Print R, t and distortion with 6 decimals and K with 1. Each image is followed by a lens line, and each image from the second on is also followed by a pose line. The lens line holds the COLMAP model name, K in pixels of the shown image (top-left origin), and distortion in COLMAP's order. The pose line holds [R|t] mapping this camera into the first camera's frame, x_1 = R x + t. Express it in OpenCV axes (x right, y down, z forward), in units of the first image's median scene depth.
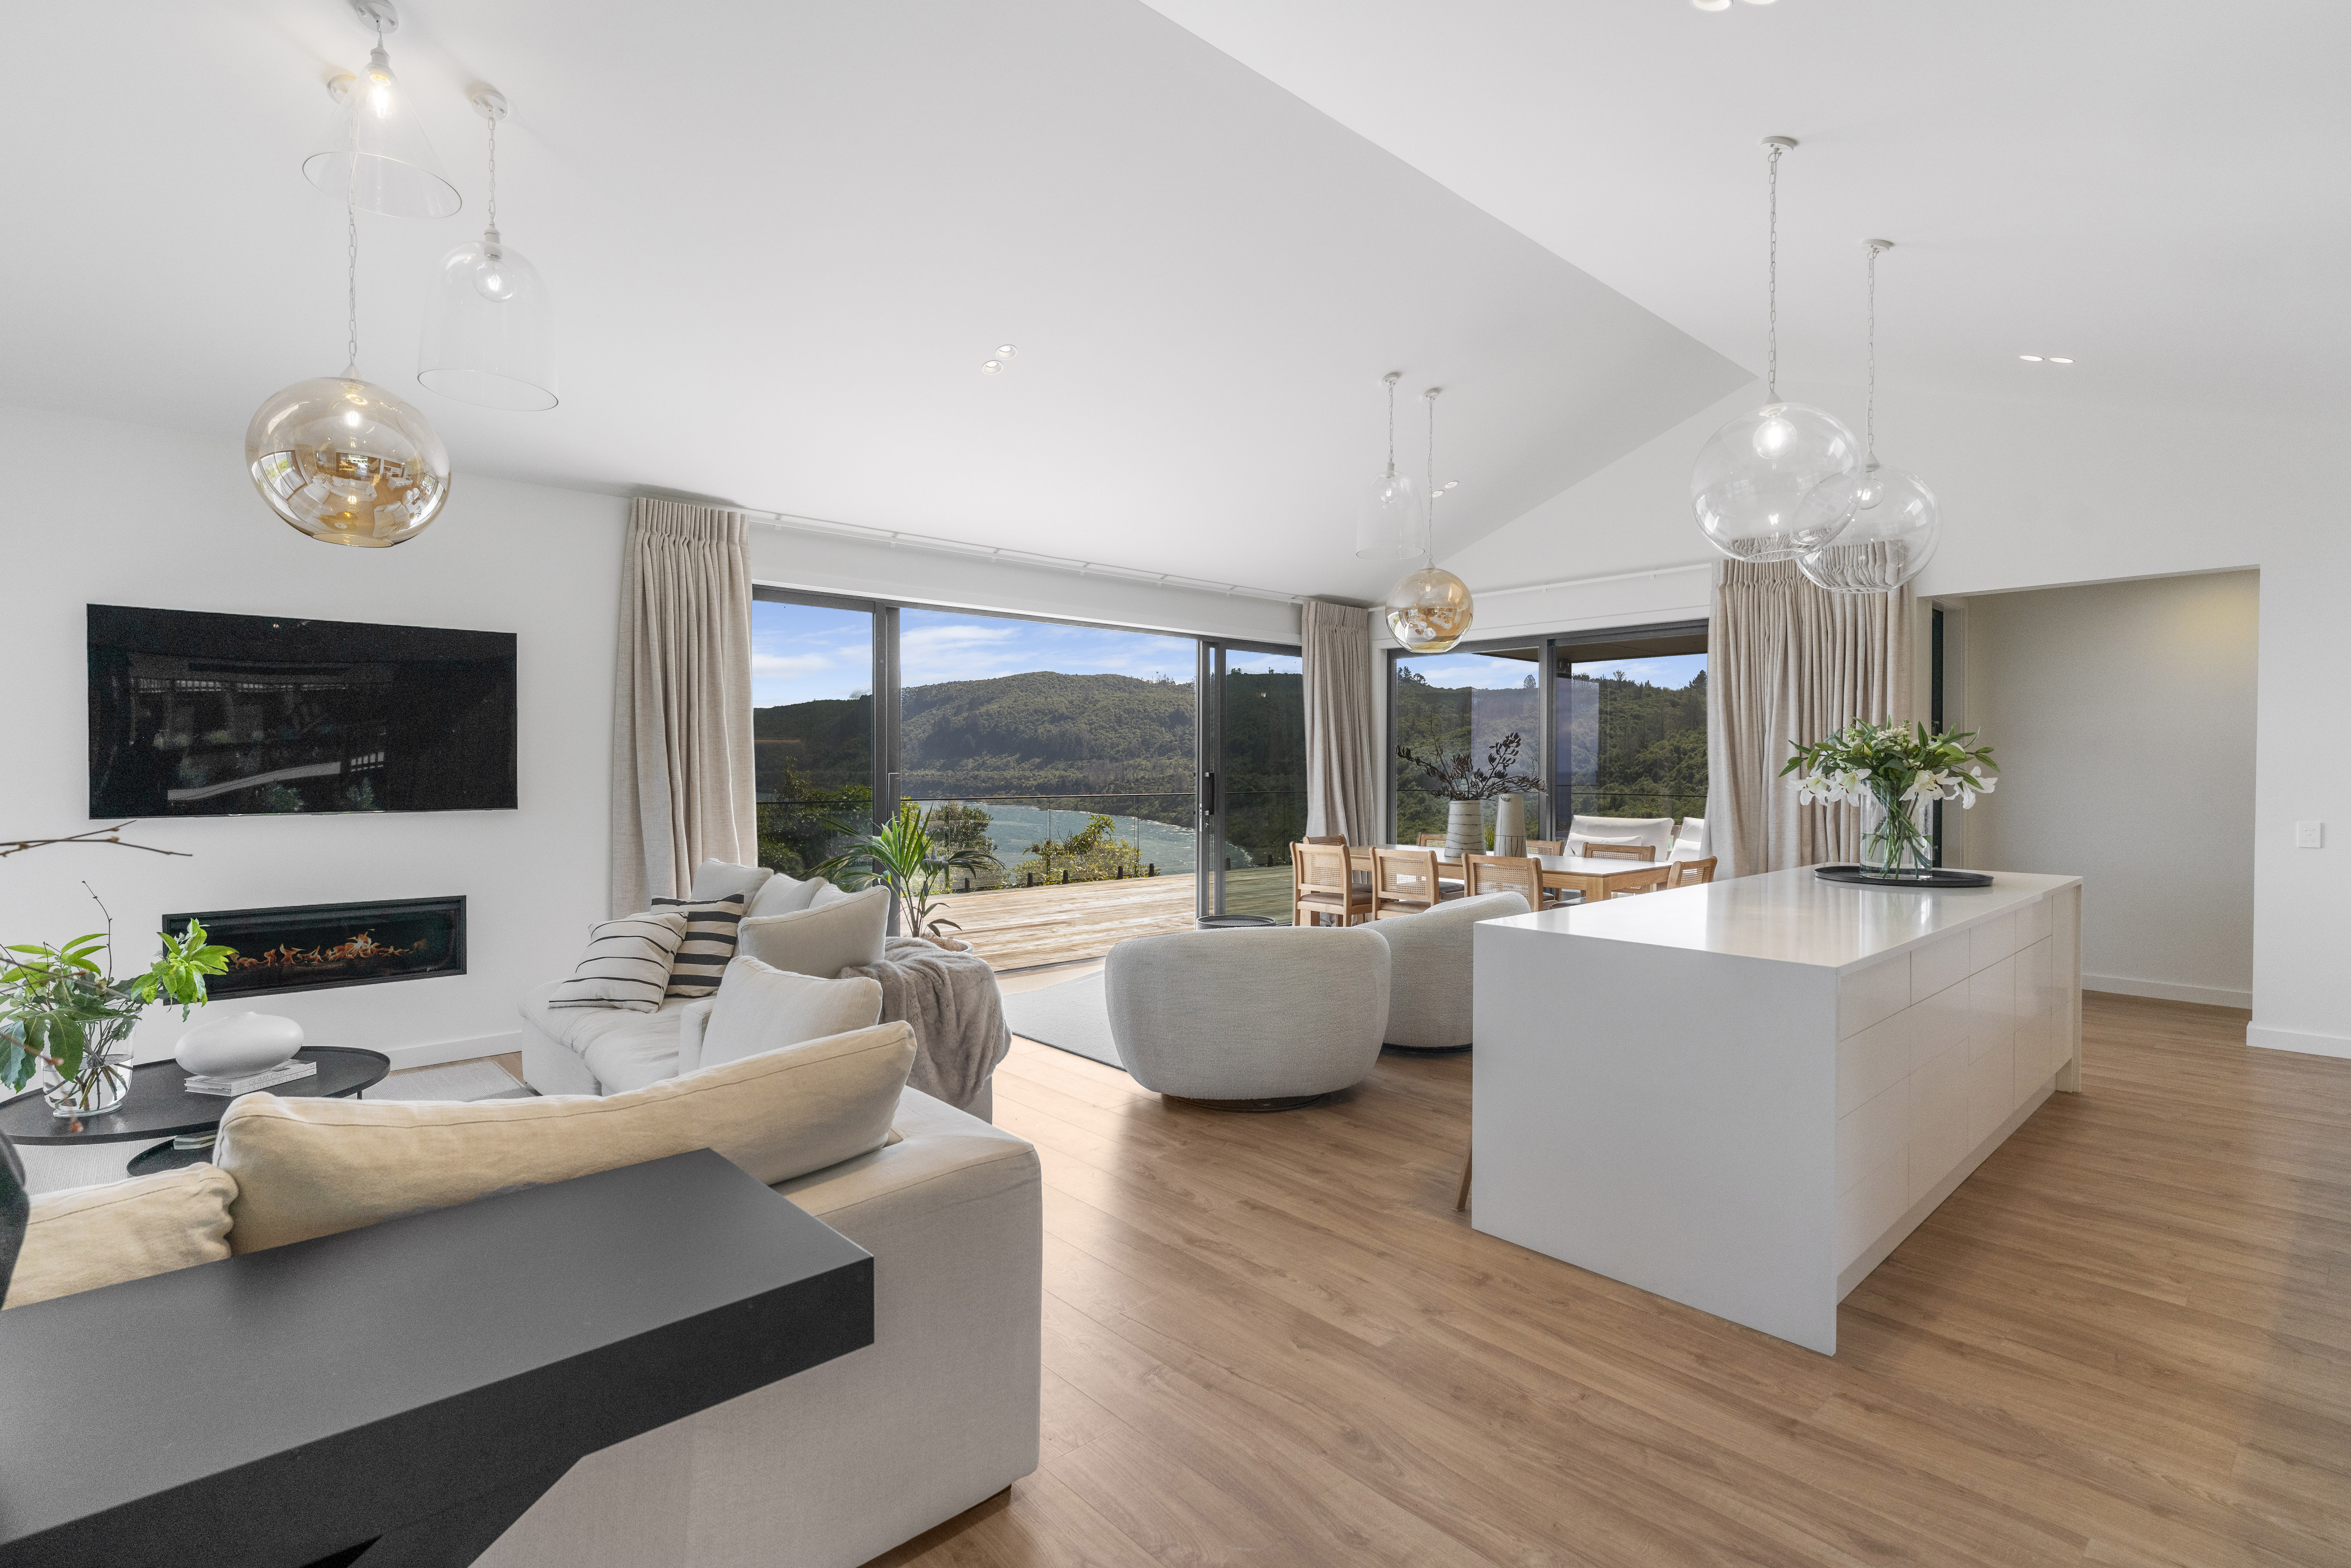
lens RADIAL K [[1096.0, 0, 1175.5], [0, 1096.0, 784.0], [0, 0, 1]] dist [-0.000621, -0.000505]
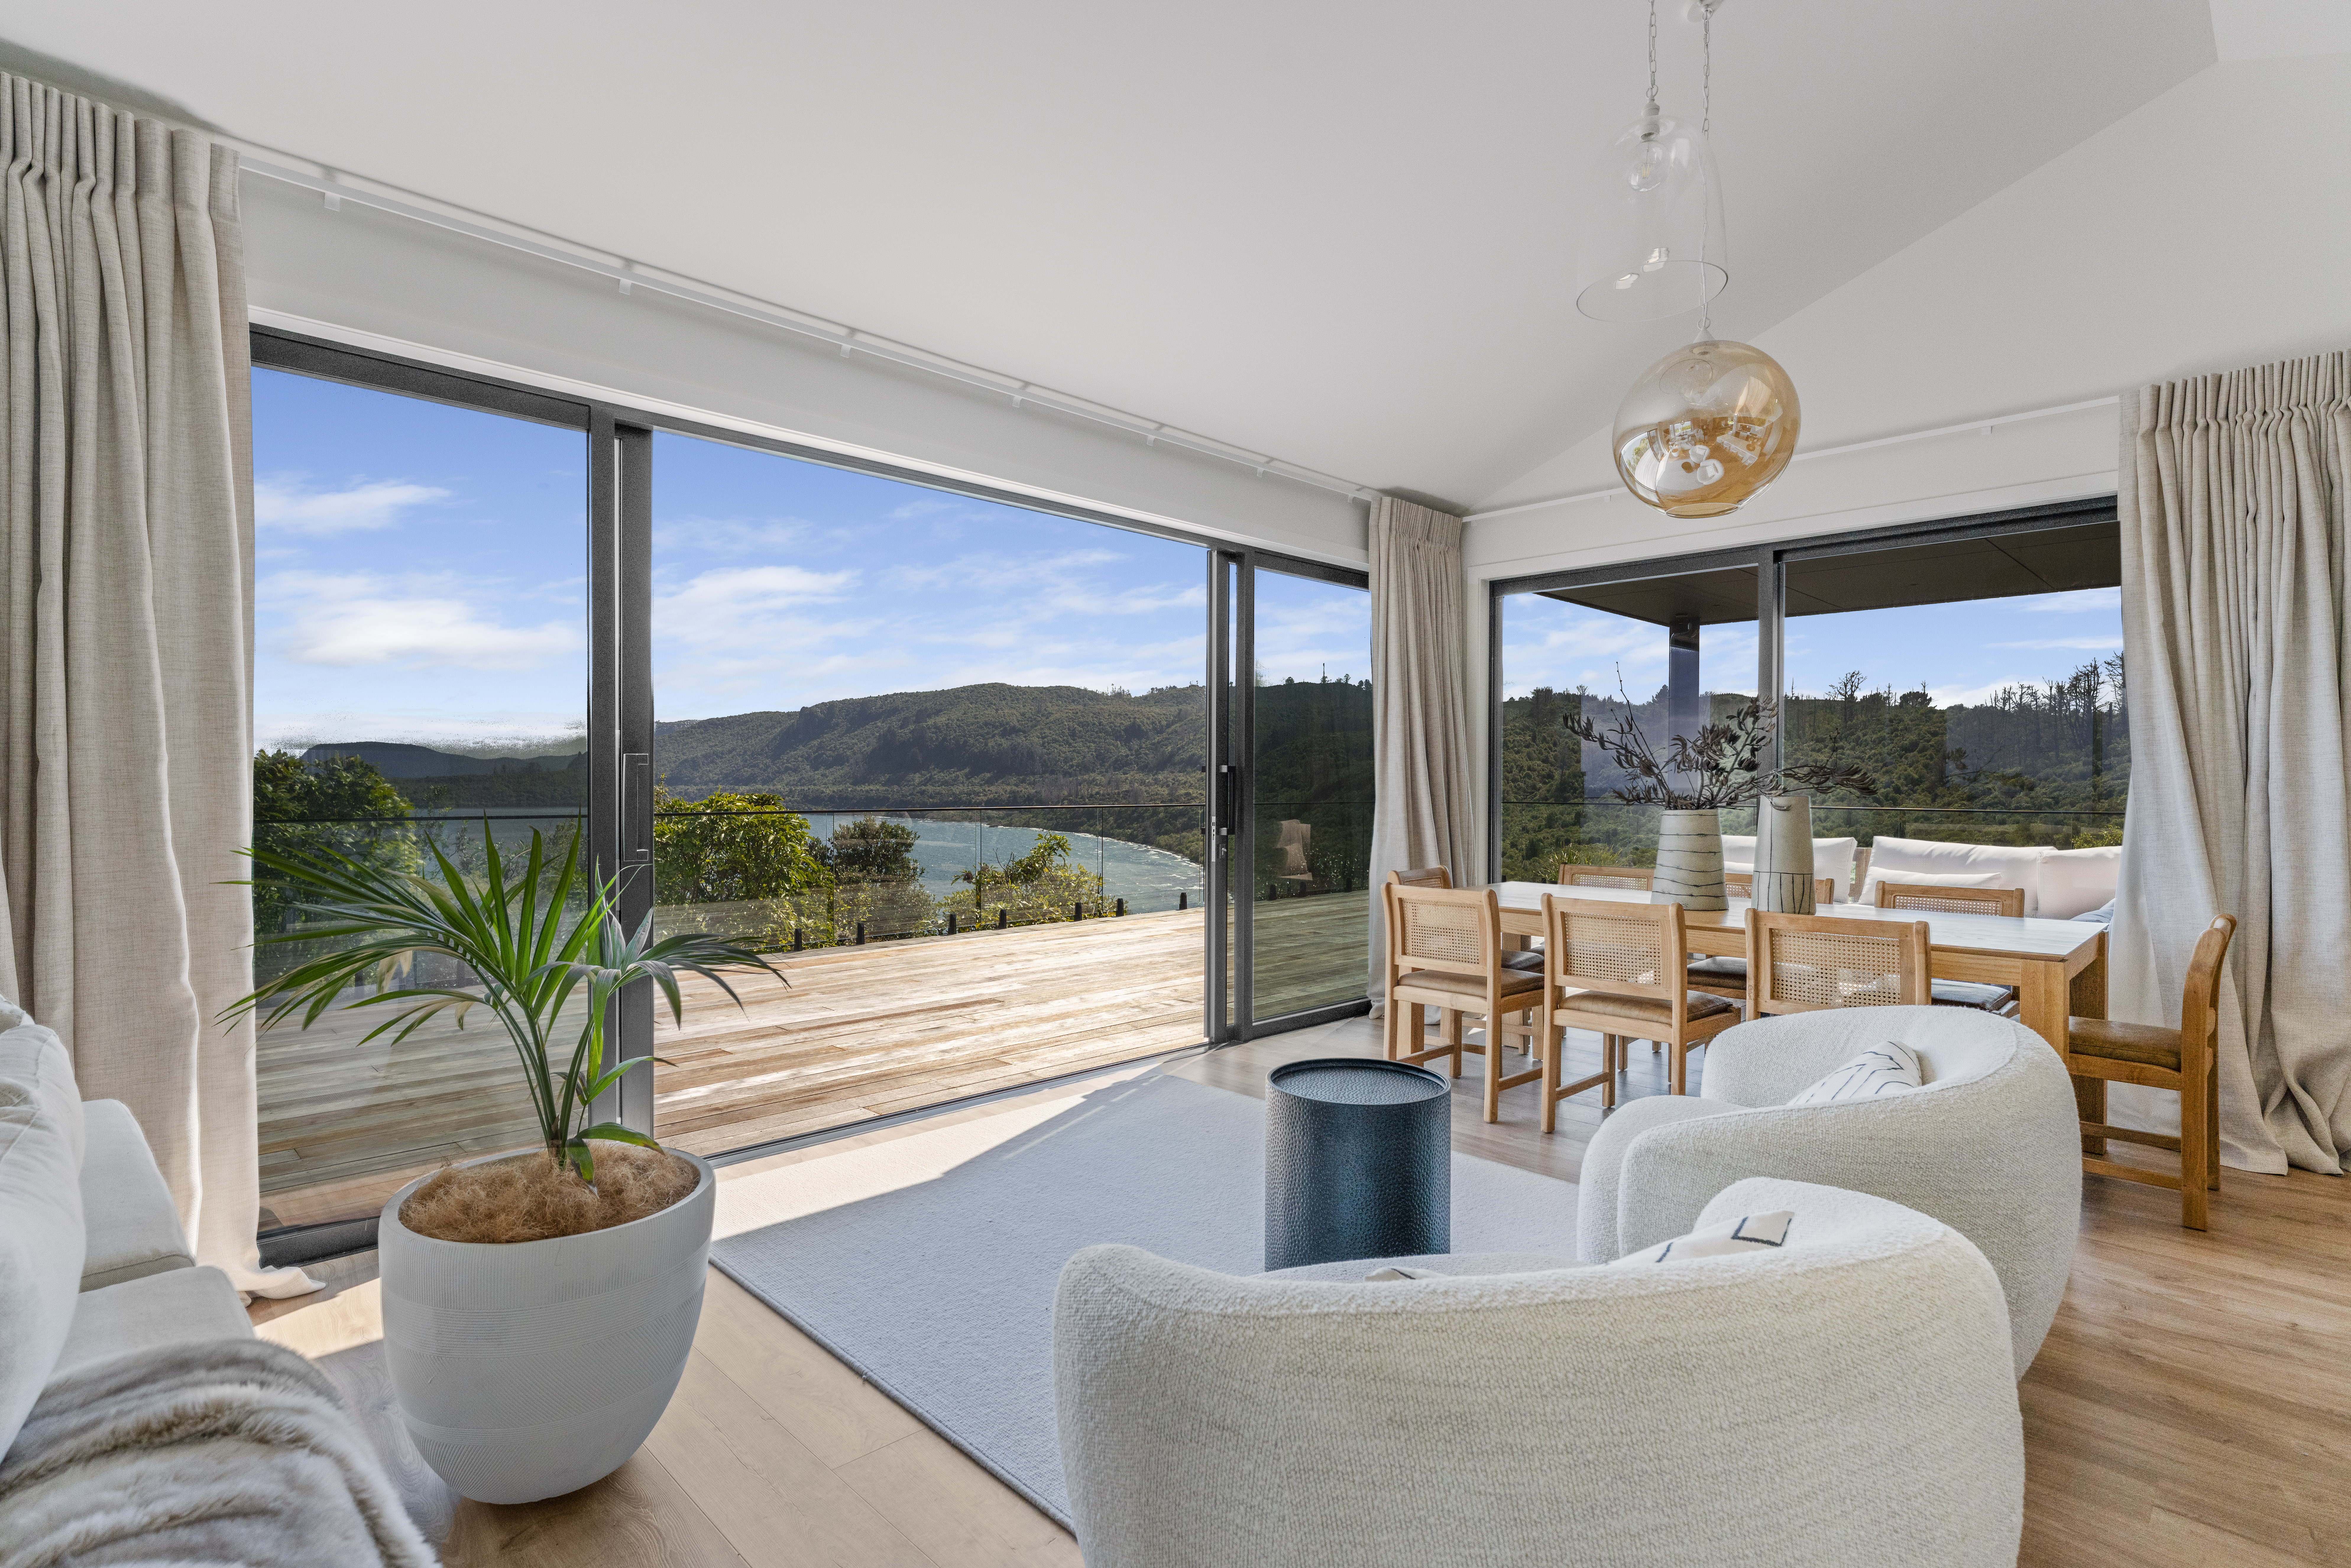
lens RADIAL K [[1129.4, 0, 1179.2], [0, 1129.4, 782.1], [0, 0, 1]] dist [0.026404, 0.000122]
pose [[0.999094, 0.001591, 0.042517, -0.021119], [-0.000926, 0.999877, -0.015645, 0.008088], [-0.042536, 0.015592, 0.998973, 0.332345]]
